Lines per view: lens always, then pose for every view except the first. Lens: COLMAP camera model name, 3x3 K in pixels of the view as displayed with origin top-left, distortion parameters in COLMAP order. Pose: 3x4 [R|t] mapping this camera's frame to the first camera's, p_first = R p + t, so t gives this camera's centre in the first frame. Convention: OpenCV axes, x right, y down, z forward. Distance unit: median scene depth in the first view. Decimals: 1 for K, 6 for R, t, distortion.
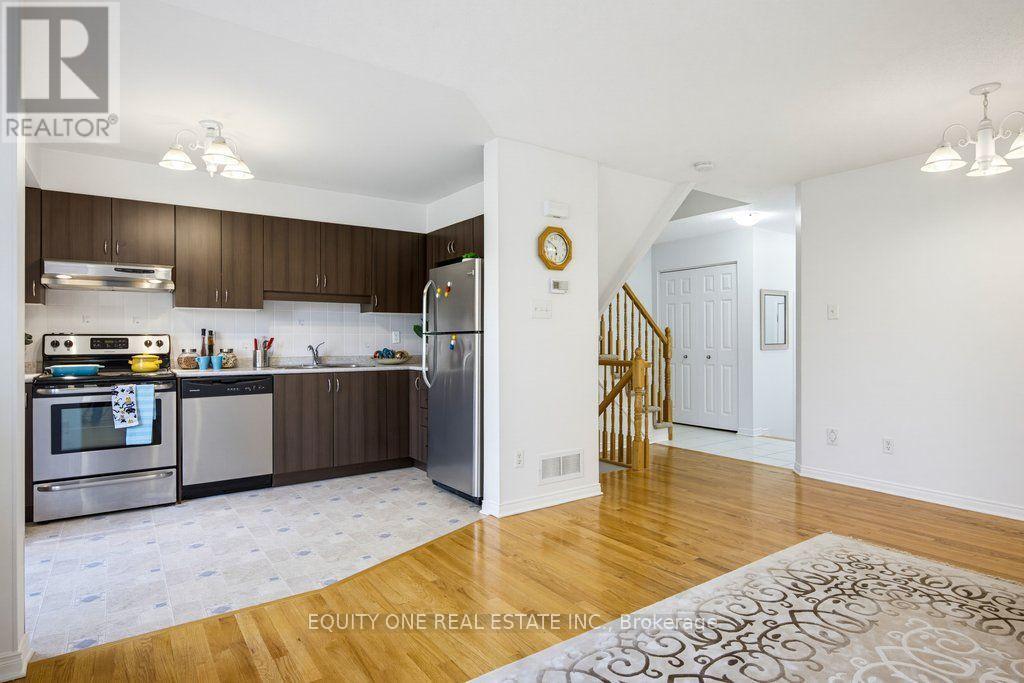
lens RADIAL K [[565.5, 0, 511.6], [0, 565.5, 341.5], [0, 0, 1]] dist [0.002458, 0.002384]
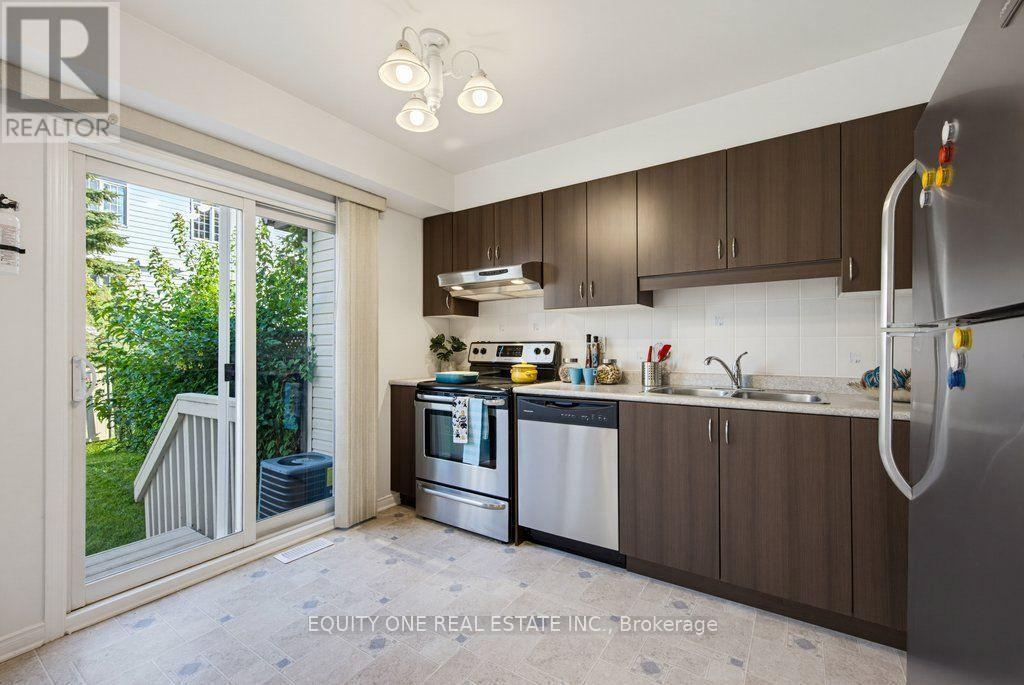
lens RADIAL K [[431.7, 0, 507.9], [0, 431.7, 345.9], [0, 0, 1]] dist [0.000860, 0.001239]
pose [[0.358664, -0.000827, -0.933466, 0.000499], [-0.001157, 0.999998, -0.001331, -0.004836], [0.933466, 0.001558, 0.358662, 0.733890]]
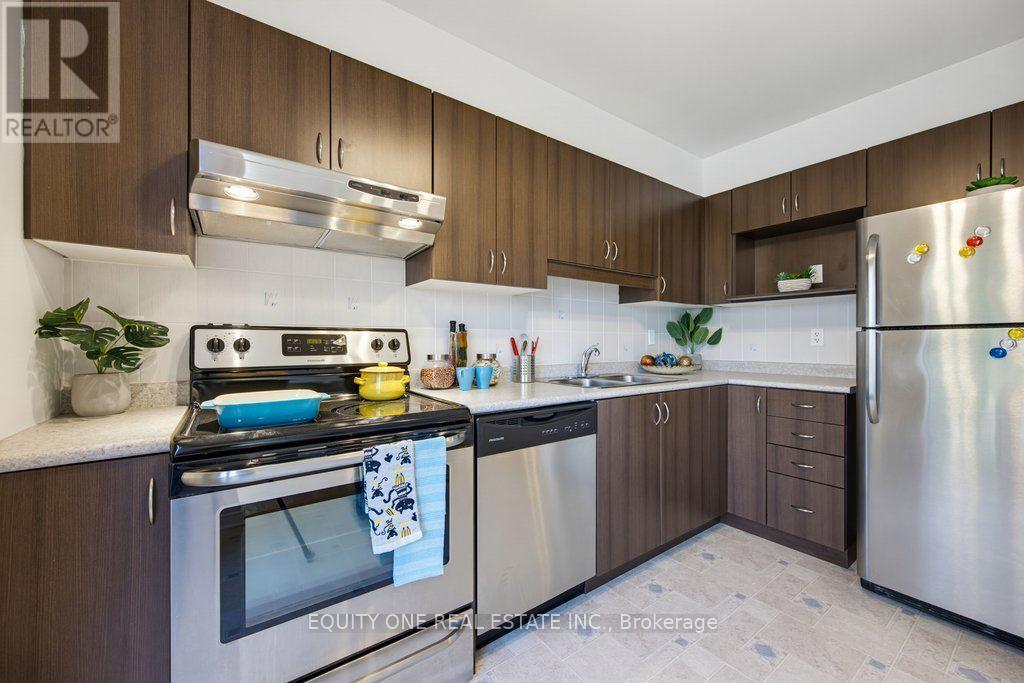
lens RADIAL K [[397.3, 0, 514.6], [0, 397.3, 343.0], [0, 0, 1]] dist [0.006705, -0.001084]
pose [[0.999889, 0.001914, 0.014751, -0.535253], [-0.001883, 0.999996, -0.002102, 0.002217], [-0.014755, 0.002074, 0.999889, 0.632107]]
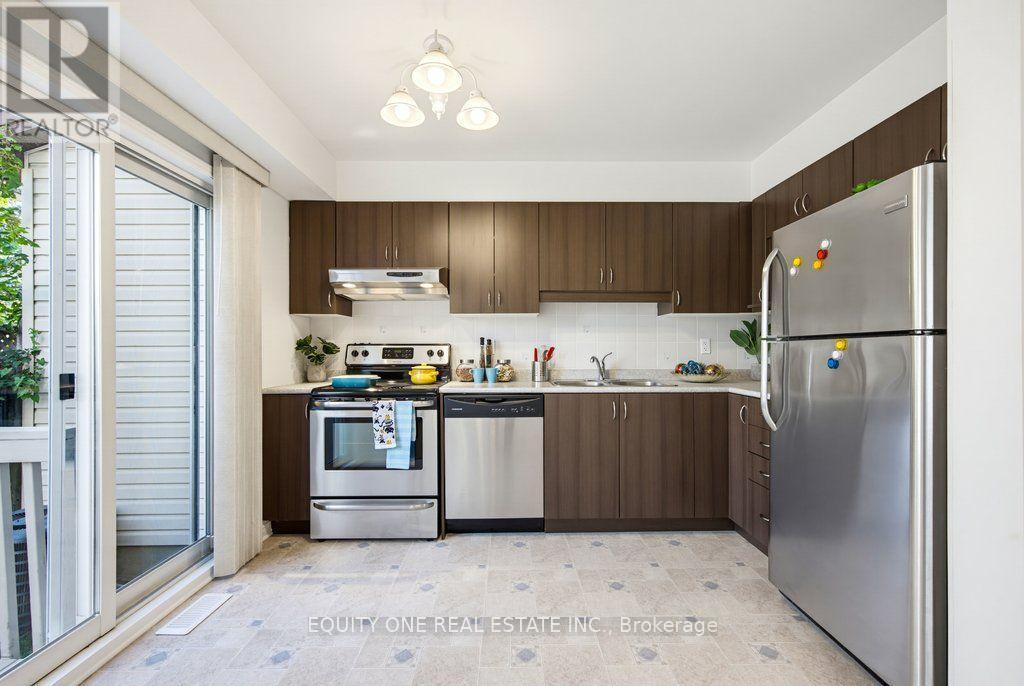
lens RADIAL K [[431.7, 0, 510.1], [0, 431.7, 349.8], [0, 0, 1]] dist [0.000860, 0.001239]
pose [[0.825094, 0.000288, -0.564995, -0.123870], [-0.001054, 0.999999, -0.001030, -0.002169], [0.564994, 0.001446, 0.825094, 0.495452]]
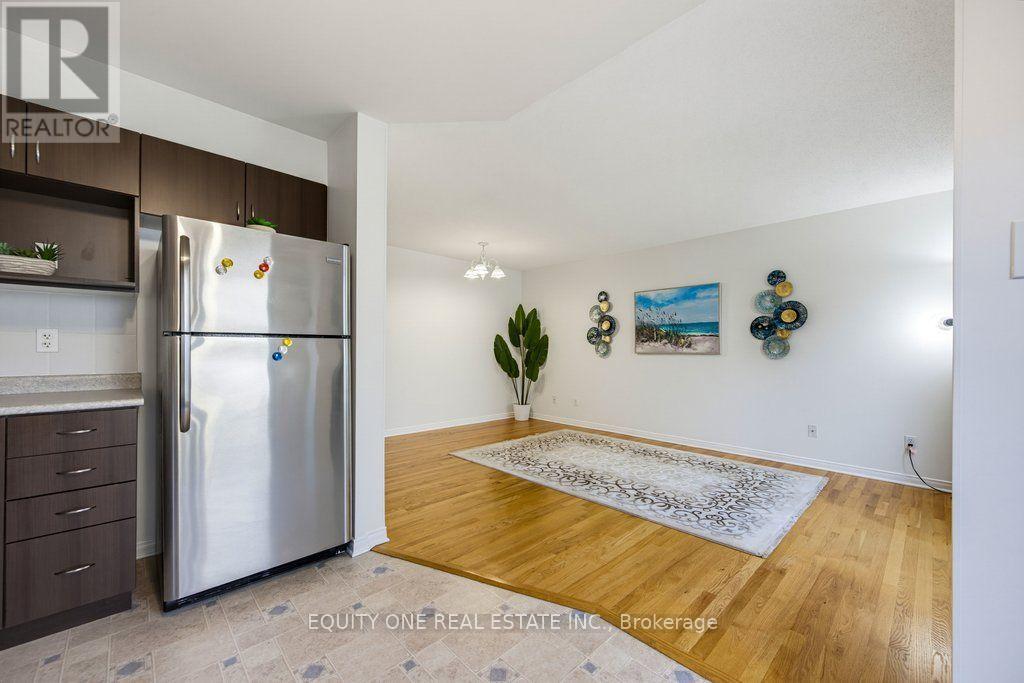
lens RADIAL K [[397.3, 0, 528.4], [0, 397.3, 353.6], [0, 0, 1]] dist [0.006705, -0.001084]
pose [[-0.164528, -0.007938, 0.986340, -0.606241], [-0.001515, 0.999968, 0.007795, 0.001969], [-0.986371, -0.000211, -0.164535, 0.768463]]
